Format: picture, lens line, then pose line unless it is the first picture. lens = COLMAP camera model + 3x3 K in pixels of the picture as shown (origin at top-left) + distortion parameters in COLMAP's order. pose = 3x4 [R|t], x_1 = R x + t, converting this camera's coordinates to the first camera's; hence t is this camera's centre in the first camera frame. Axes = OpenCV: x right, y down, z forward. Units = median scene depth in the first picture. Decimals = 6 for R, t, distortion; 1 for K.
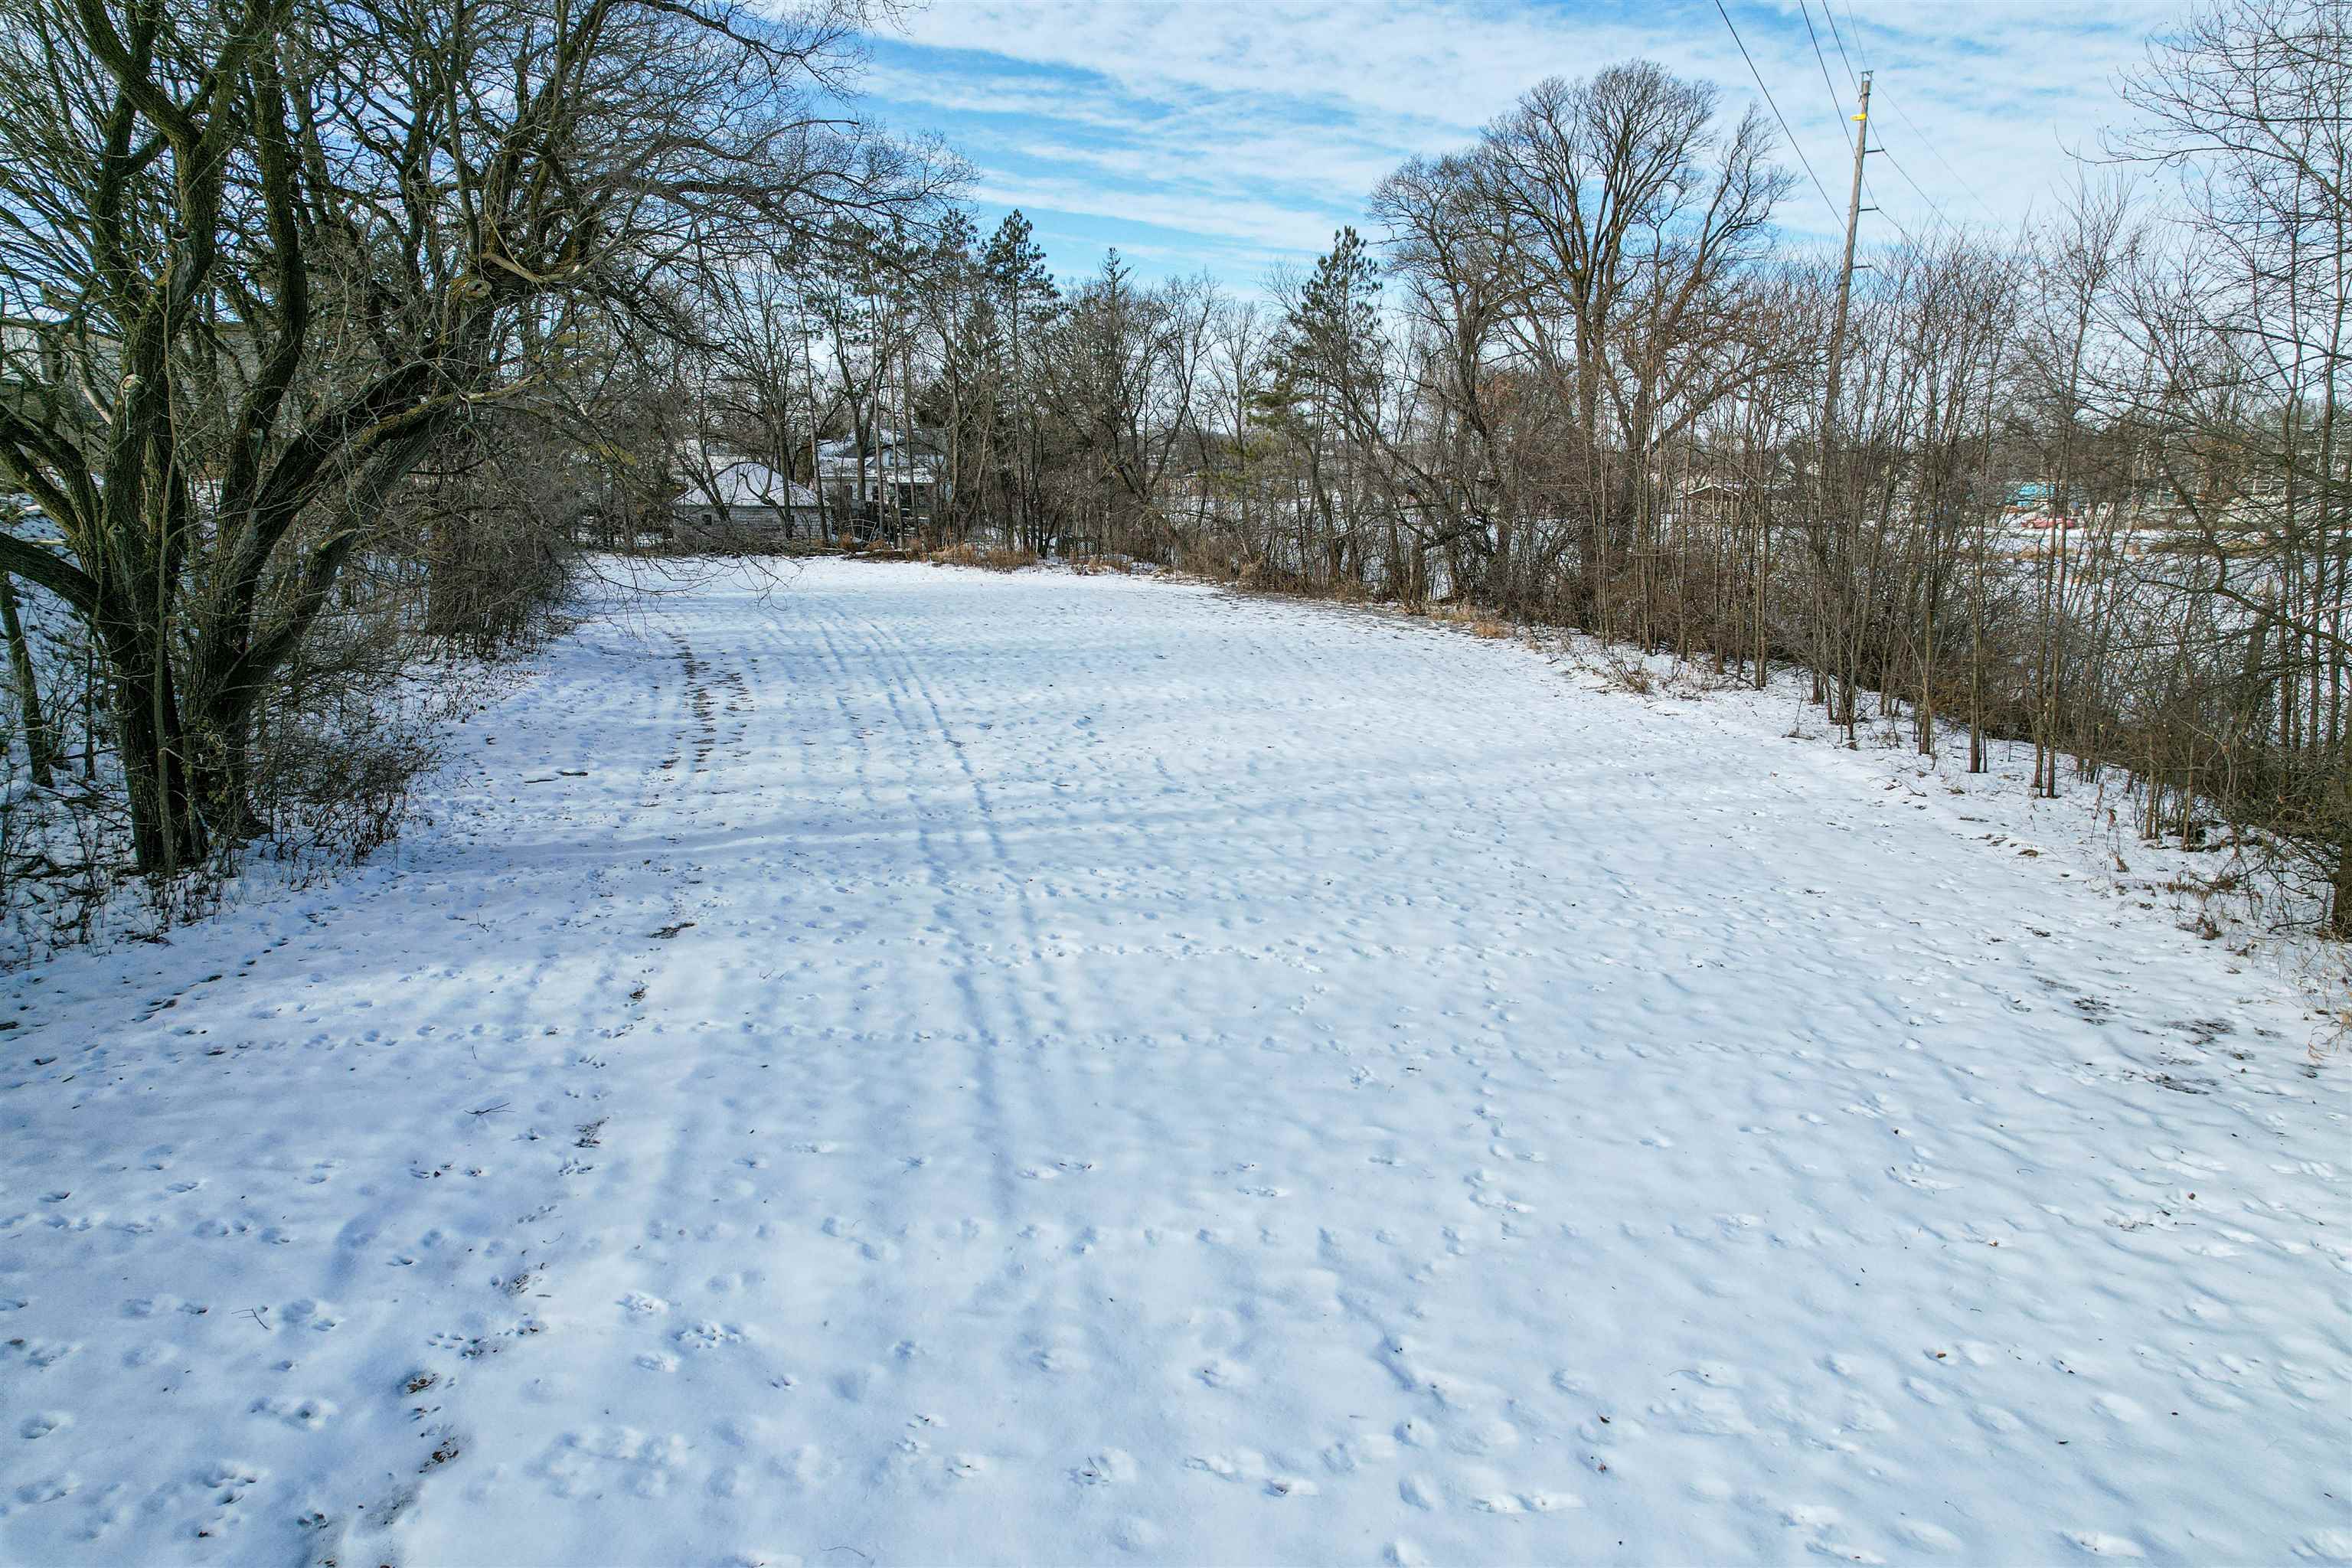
lens RADIAL K [[1492.1, 0, 1176.0], [0, 1492.1, 784.0], [0, 0, 1]] dist [-0.069568, 0.029582]
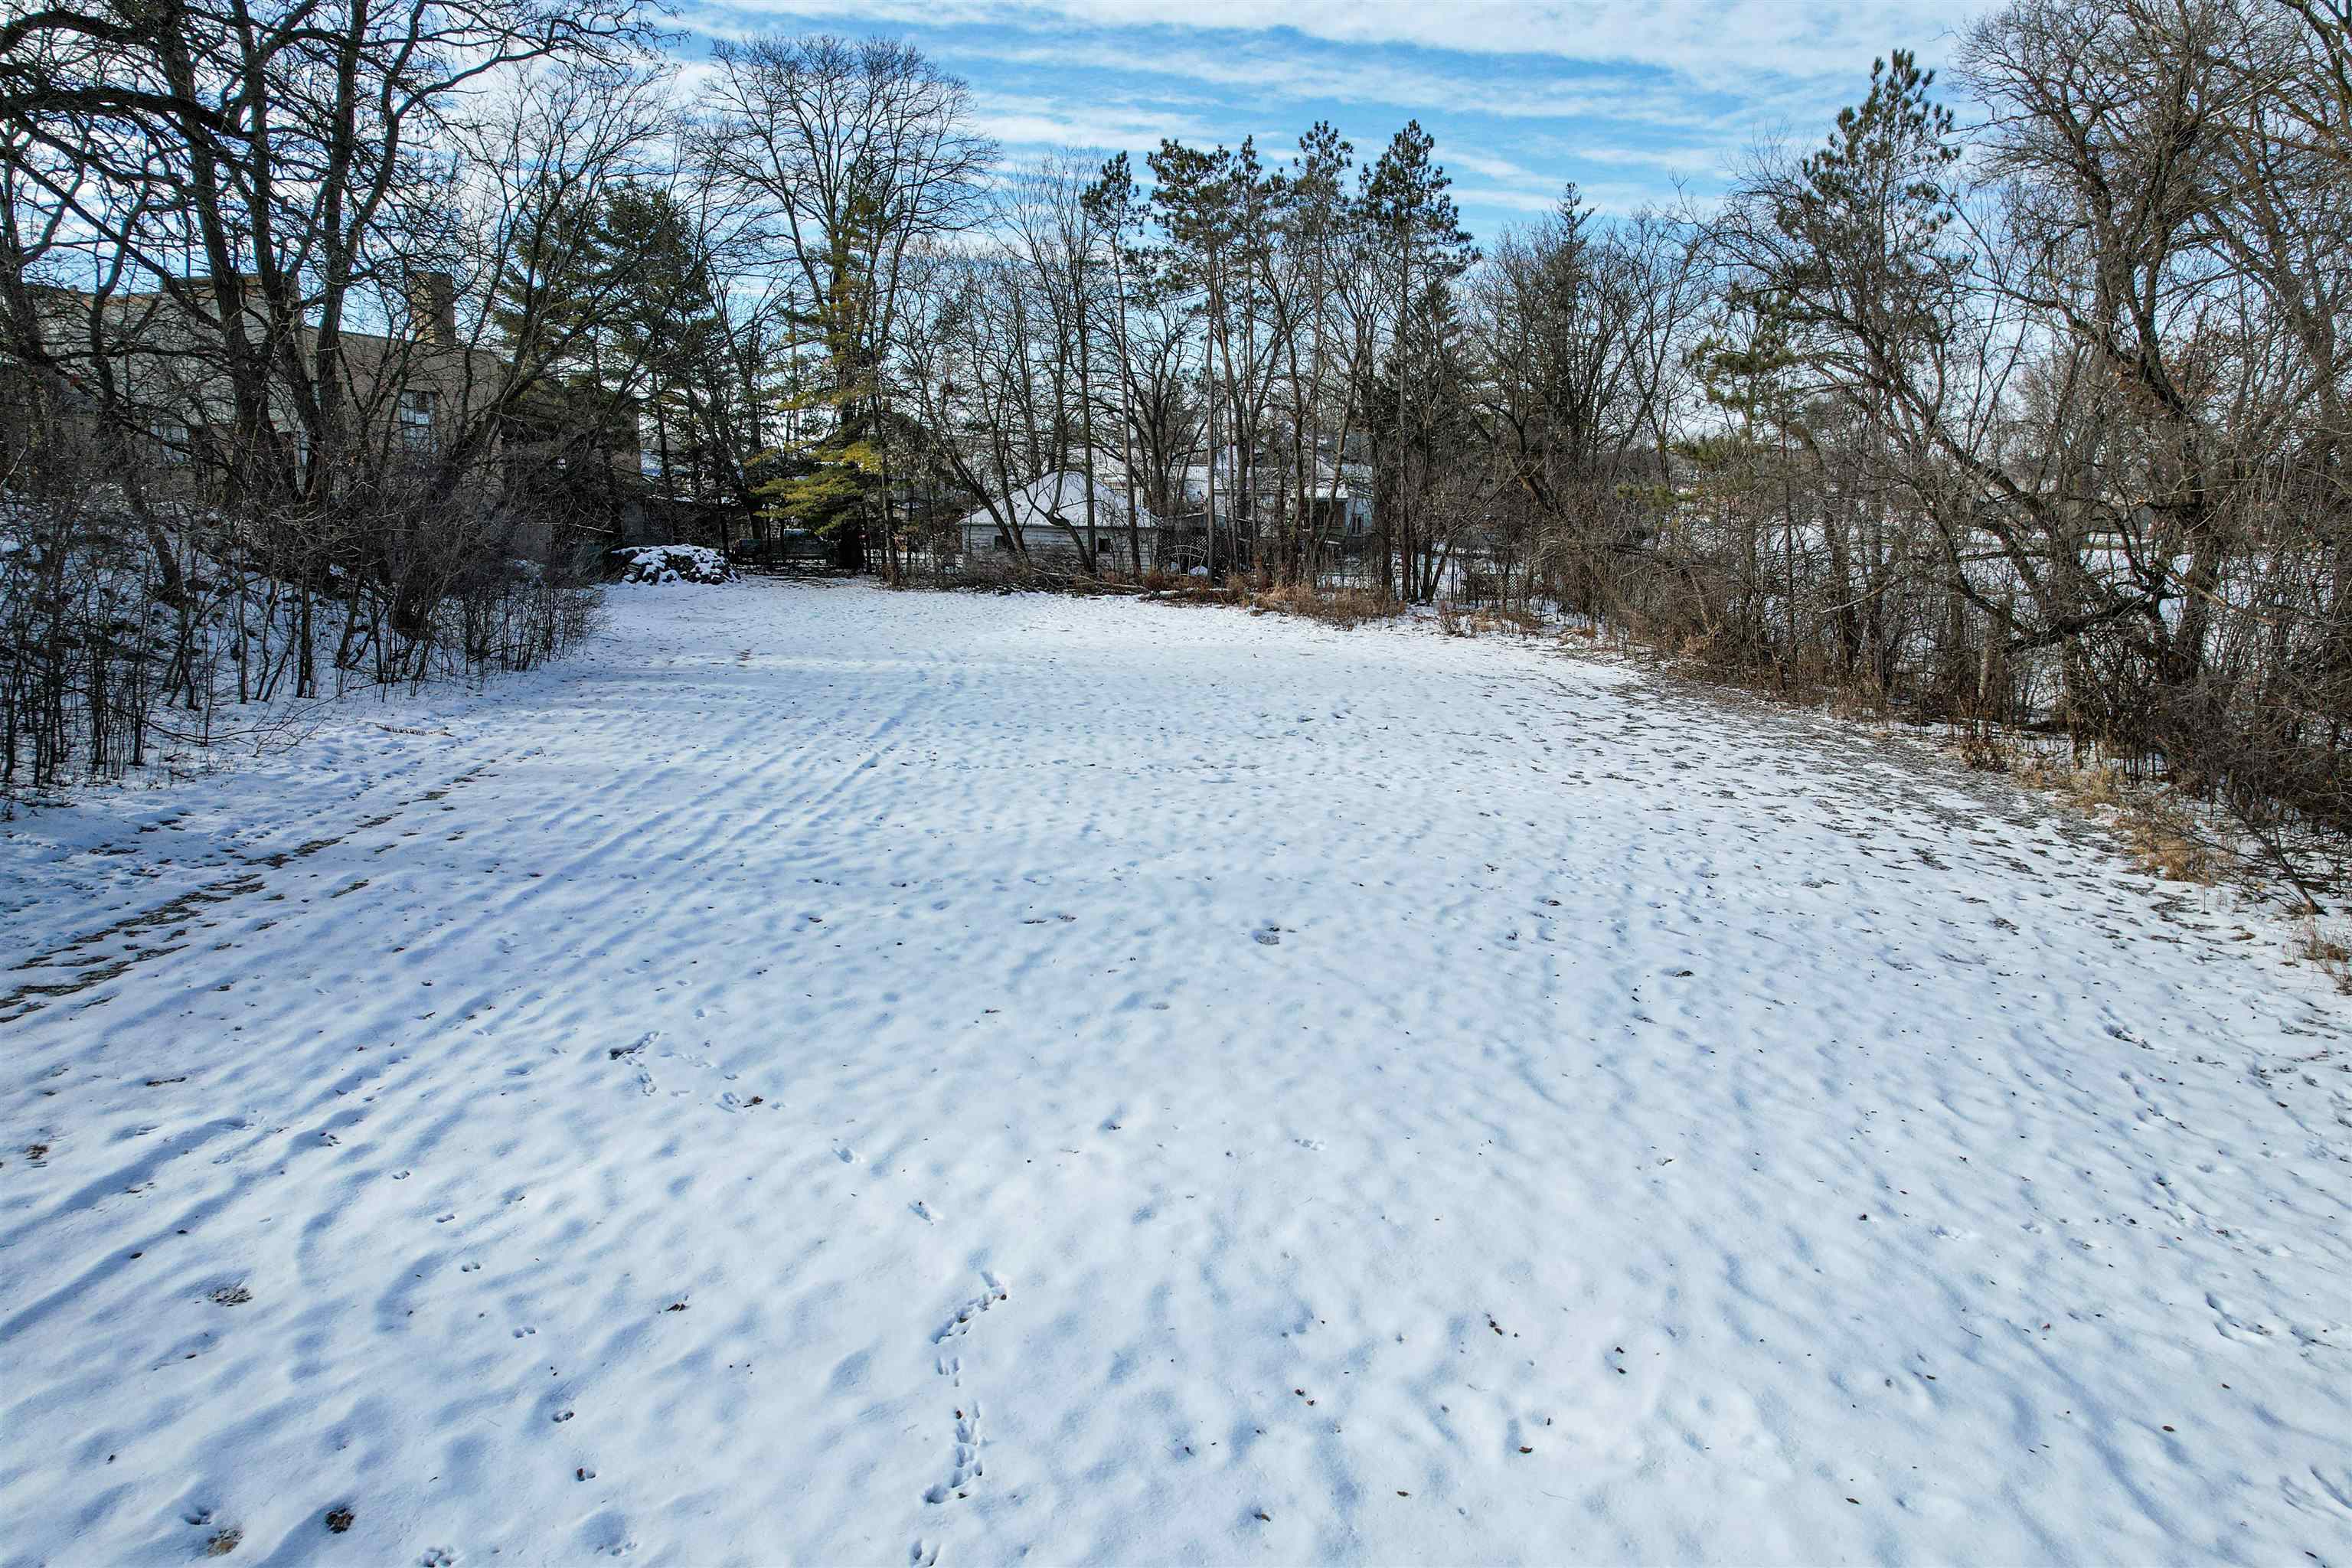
lens RADIAL K [[1492.1, 0, 1176.0], [0, 1492.1, 784.0], [0, 0, 1]] dist [-0.069568, 0.029582]
pose [[0.938255, 0.069153, -0.338963, 0.050204], [-0.072333, 0.997375, 0.003260, -0.062859], [0.338299, 0.021459, 0.940794, 0.305137]]
